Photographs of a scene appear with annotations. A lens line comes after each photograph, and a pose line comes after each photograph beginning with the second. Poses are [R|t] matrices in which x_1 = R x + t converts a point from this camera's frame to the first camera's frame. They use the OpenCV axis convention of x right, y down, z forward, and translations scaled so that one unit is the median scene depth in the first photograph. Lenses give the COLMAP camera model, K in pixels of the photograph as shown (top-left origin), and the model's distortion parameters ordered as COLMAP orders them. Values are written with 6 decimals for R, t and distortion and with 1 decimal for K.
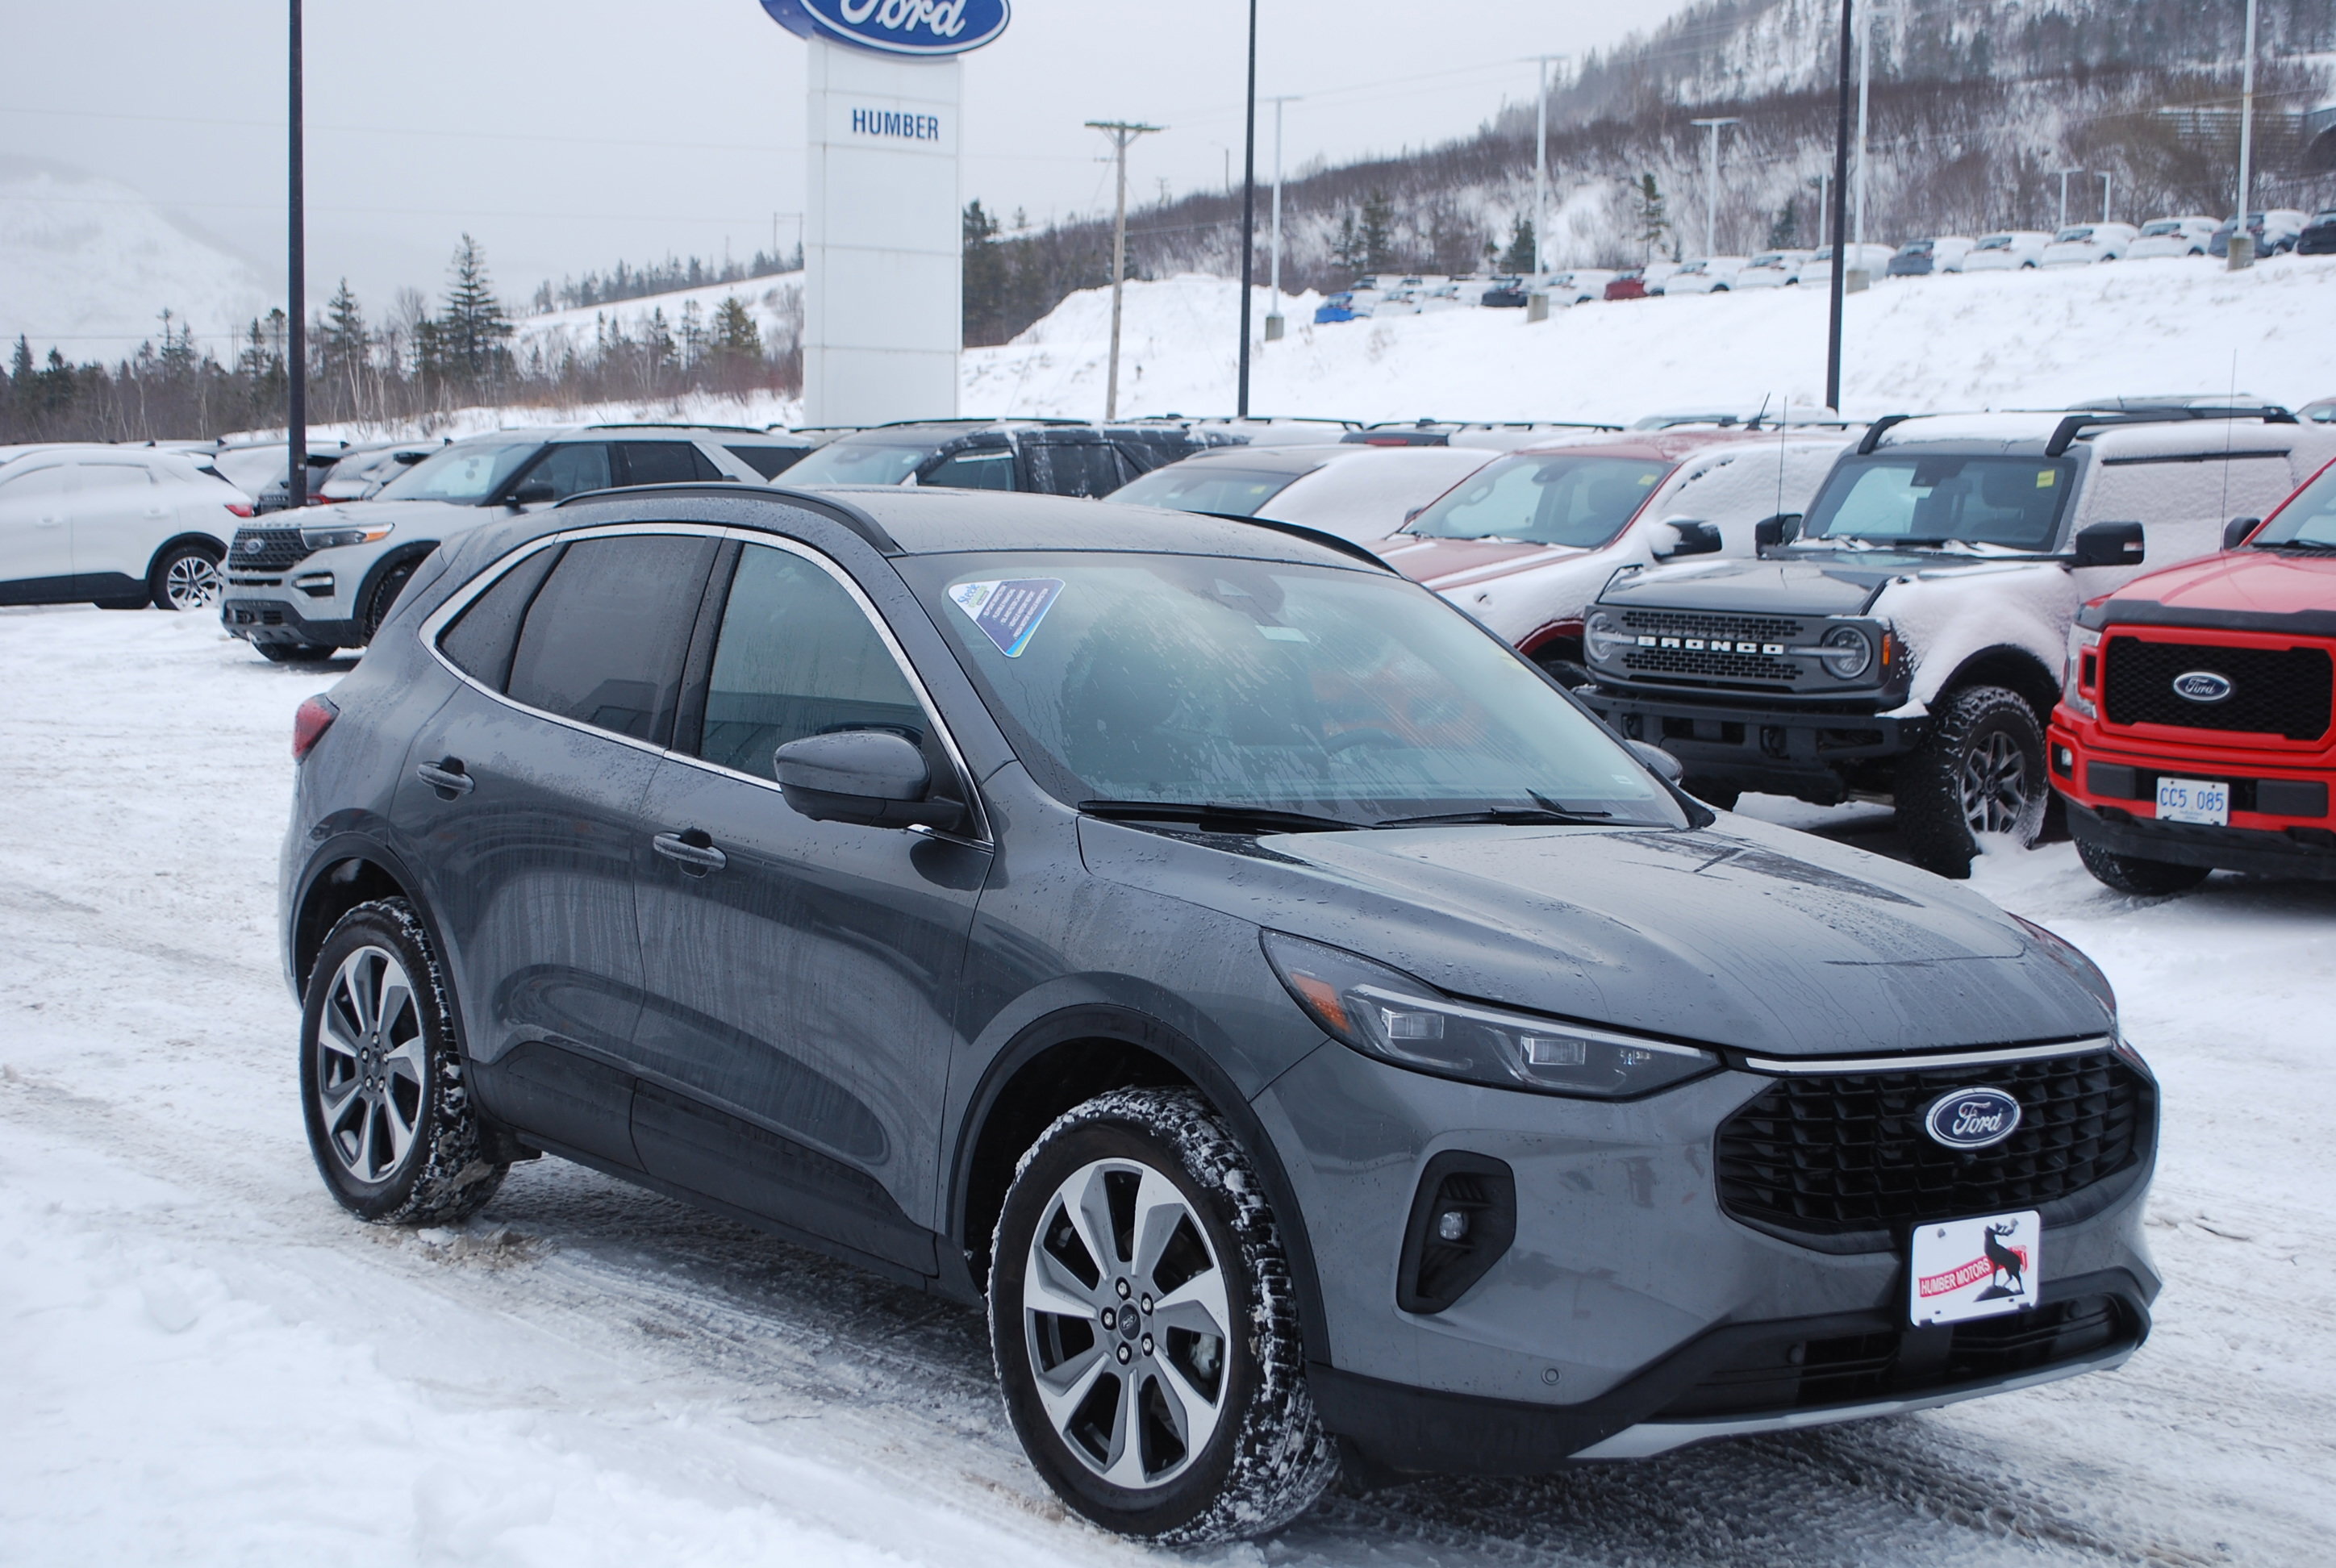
lens RADIAL K [[3429.8, 0, 1168.0], [0, 3429.8, 784.0], [0, 0, 1]] dist [-0.031655, 0.003232]
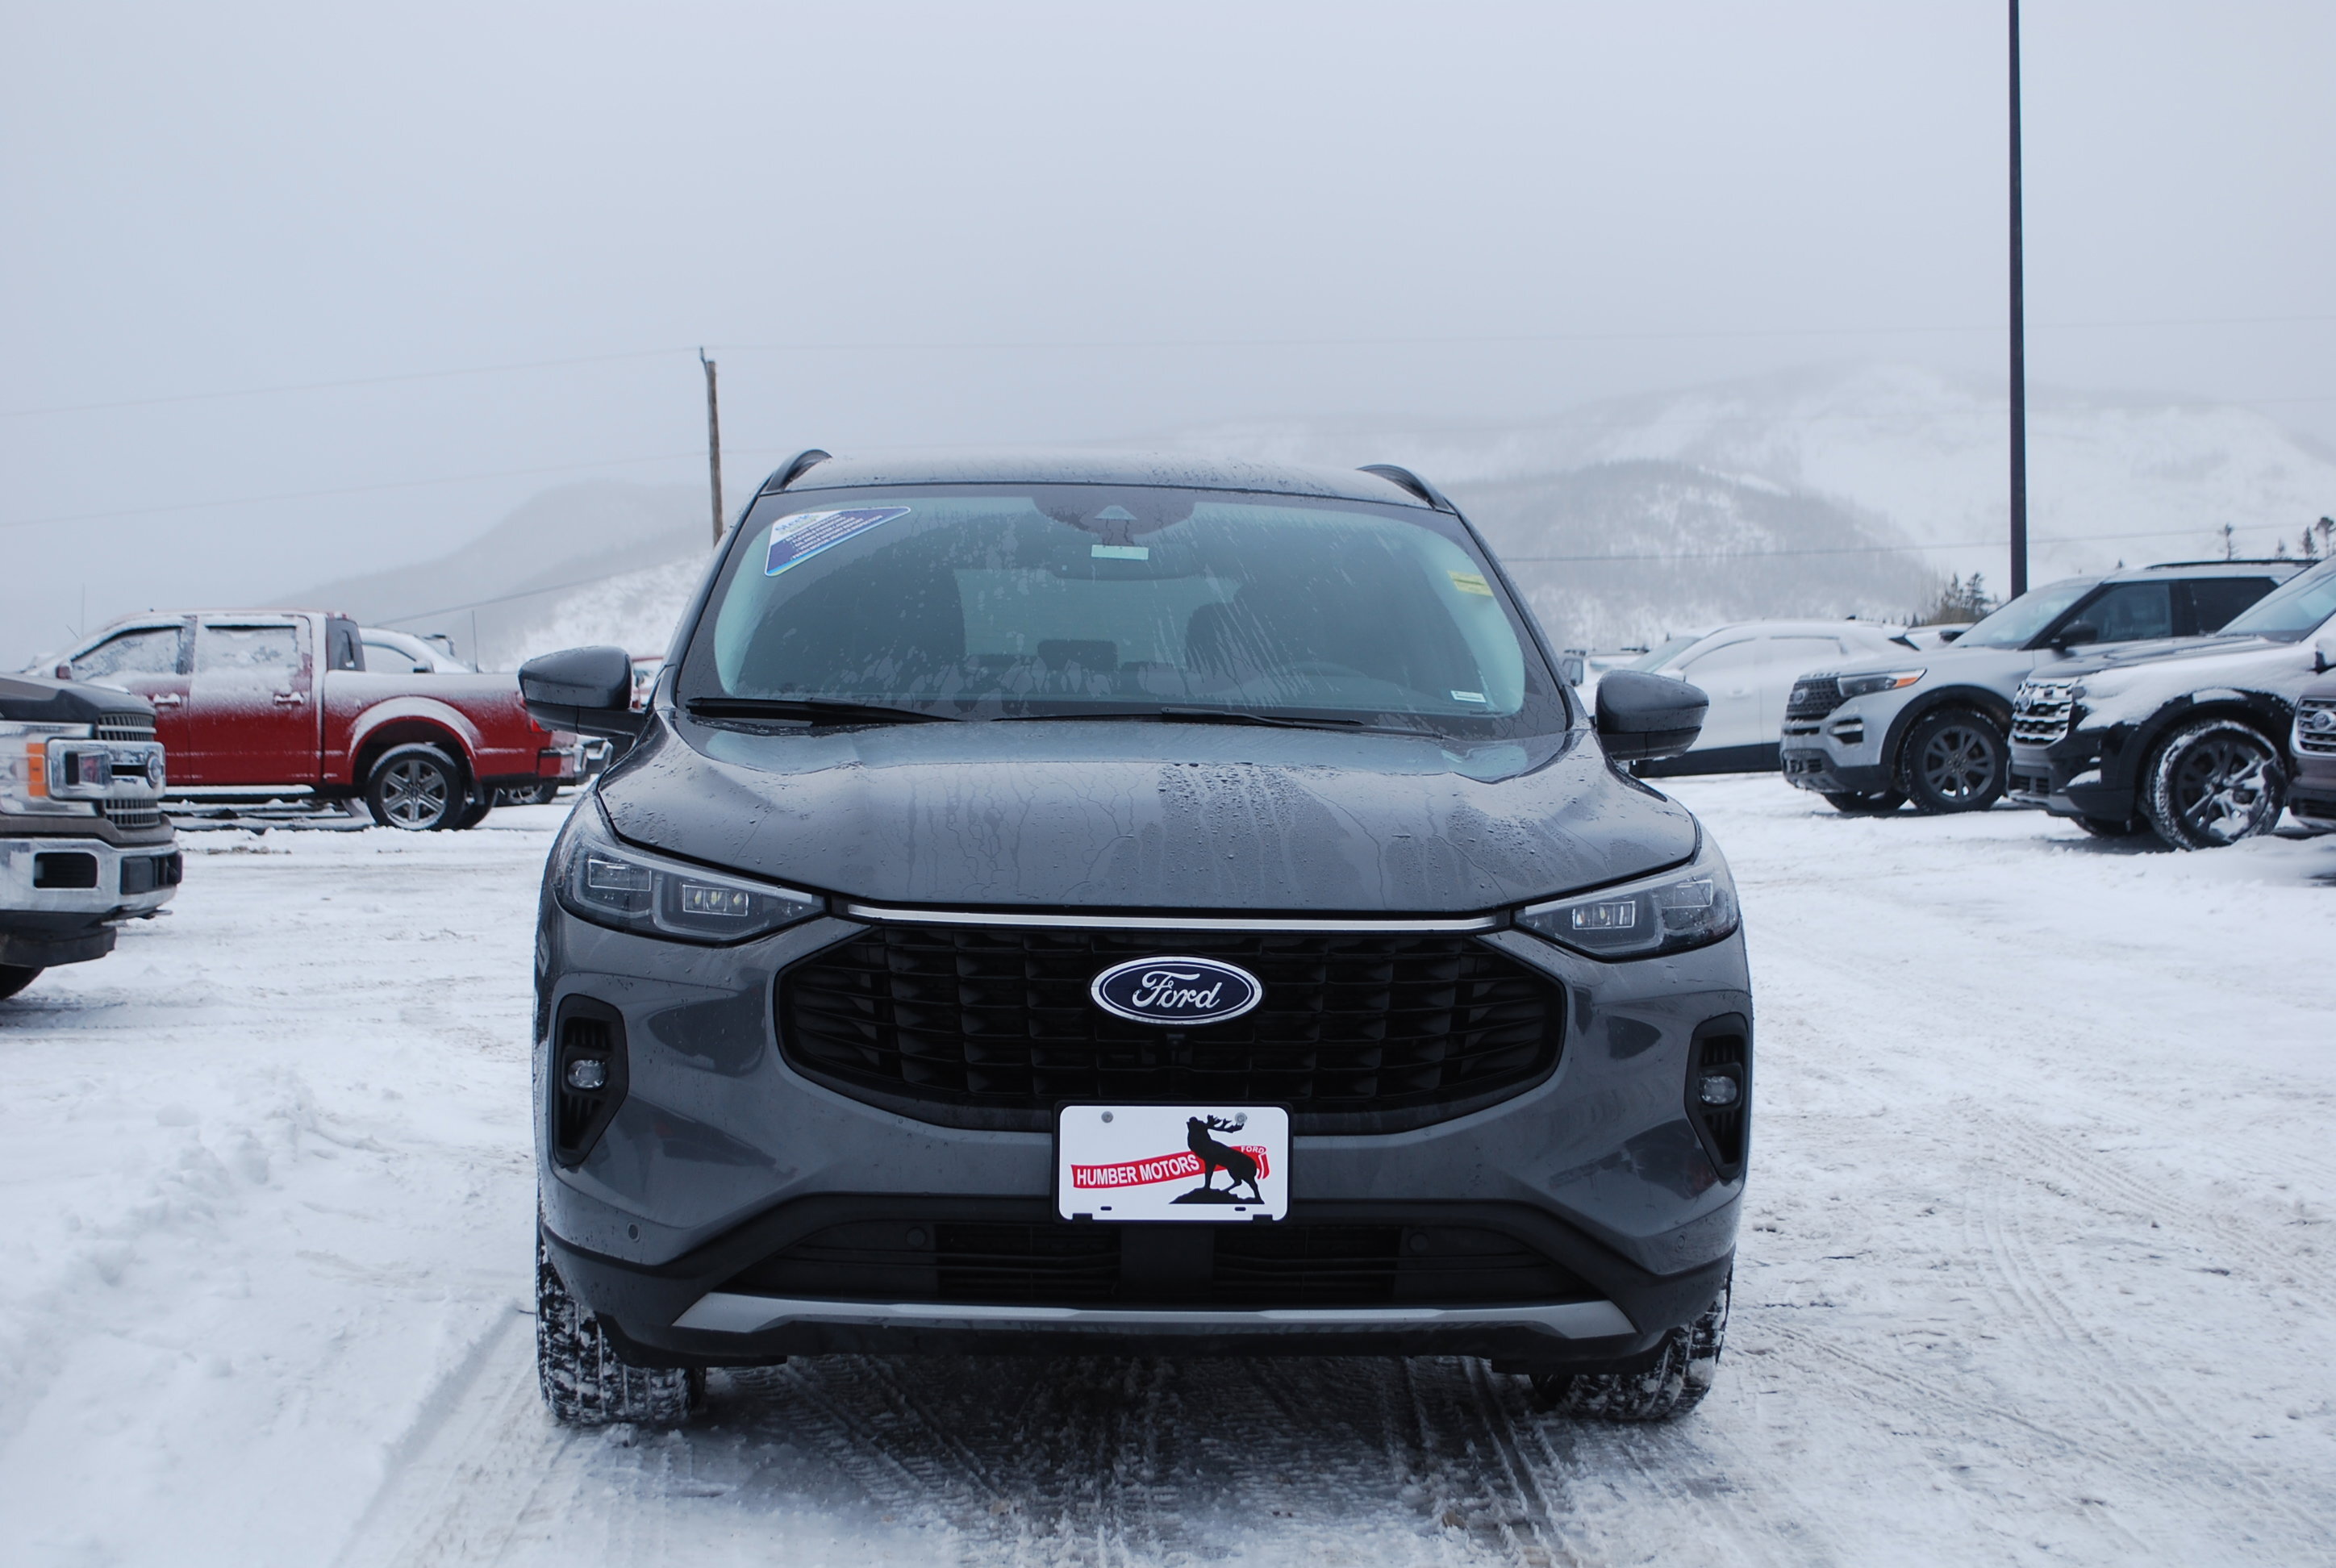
lens RADIAL K [[3429.8, 0, 1168.0], [0, 3429.8, 784.0], [0, 0, 1]] dist [-0.031655, 0.003232]
pose [[0.835844, -0.016660, -0.548714, 0.704368], [-0.017499, 0.998223, -0.056964, 0.093338], [0.548688, 0.057215, 0.834067, 0.263189]]
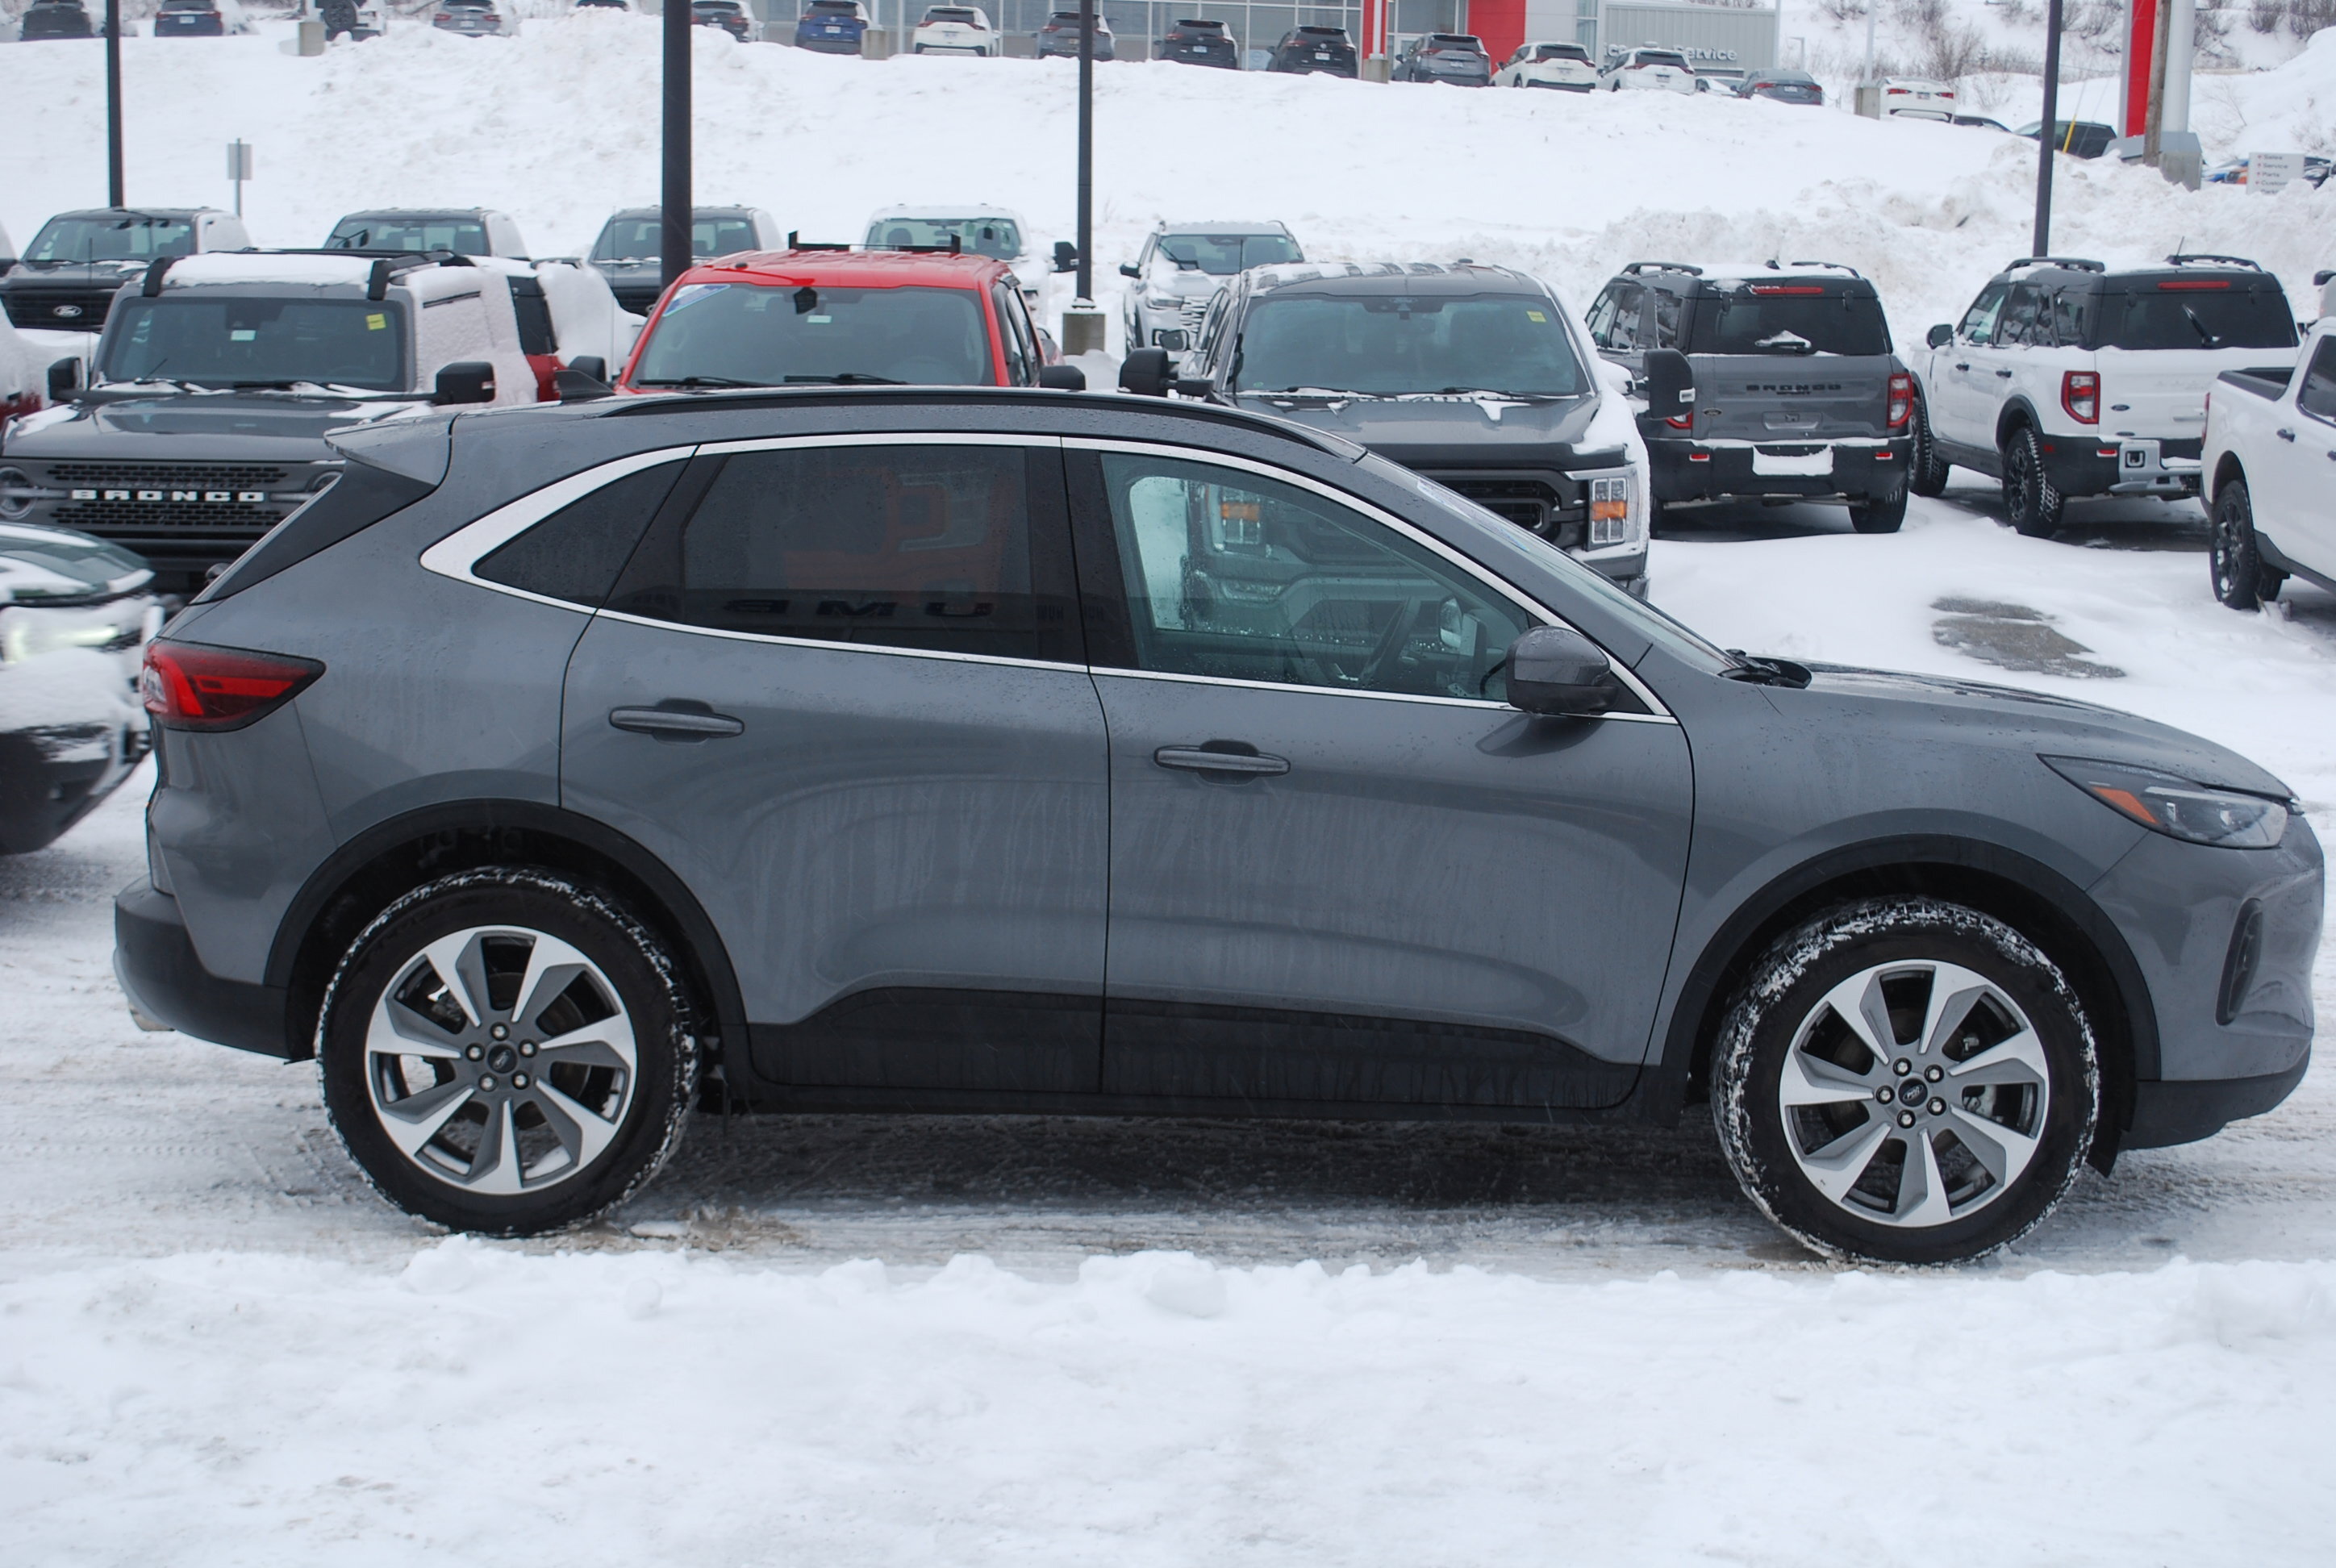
lens RADIAL K [[3298.3, 0, 1168.0], [0, 3298.3, 784.0], [0, 0, 1]] dist [-0.021580, -0.045266]
pose [[0.627028, -0.114596, 0.770522, -1.021709], [0.064029, 0.993355, 0.095632, -0.076974], [-0.776361, -0.010628, 0.630199, 0.452309]]
